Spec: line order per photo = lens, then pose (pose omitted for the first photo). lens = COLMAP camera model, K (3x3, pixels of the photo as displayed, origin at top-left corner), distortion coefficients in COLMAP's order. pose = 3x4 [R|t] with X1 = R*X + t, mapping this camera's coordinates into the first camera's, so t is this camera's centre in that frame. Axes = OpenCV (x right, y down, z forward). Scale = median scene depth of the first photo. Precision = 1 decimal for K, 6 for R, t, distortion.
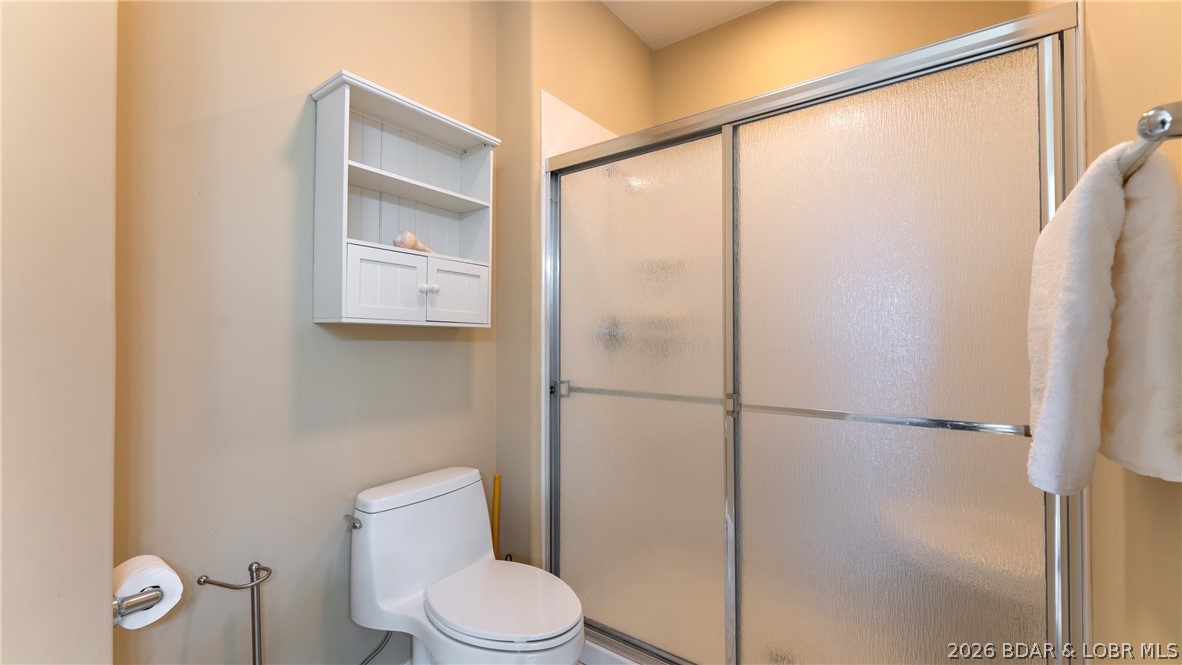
lens RADIAL K [[488.3, 0, 591.0], [0, 488.3, 332.5], [0, 0, 1]] dist [-0.000255, -0.000076]
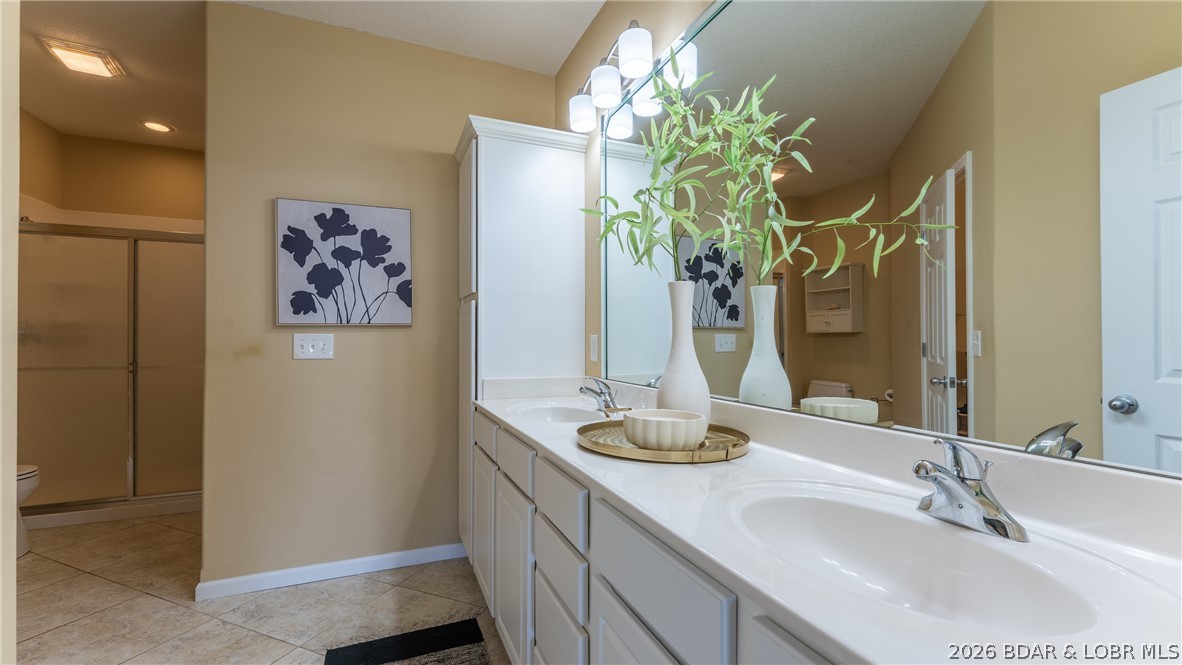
lens RADIAL K [[488.3, 0, 591.0], [0, 488.3, 332.5], [0, 0, 1]] dist [-0.000255, -0.000076]
pose [[0.513057, 0.003755, 0.858346, -0.527794], [-0.014590, 0.999884, 0.004347, -0.048068], [-0.858231, -0.014754, 0.513052, -1.859200]]
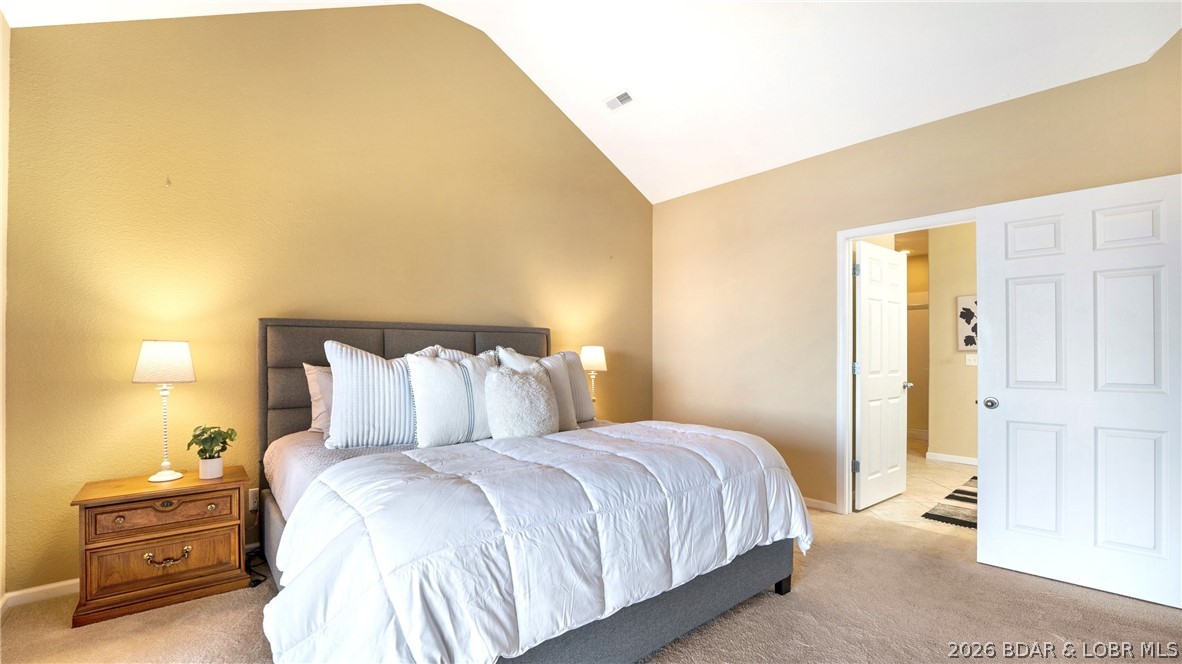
lens RADIAL K [[493.3, 0, 591.0], [0, 493.3, 354.1], [0, 0, 1]] dist [0.000143, 0.000000]
pose [[0.971347, -0.005030, -0.237611, -1.958637], [0.010167, 0.999740, 0.020403, -0.166599], [0.237446, -0.022234, 0.971146, -5.674501]]
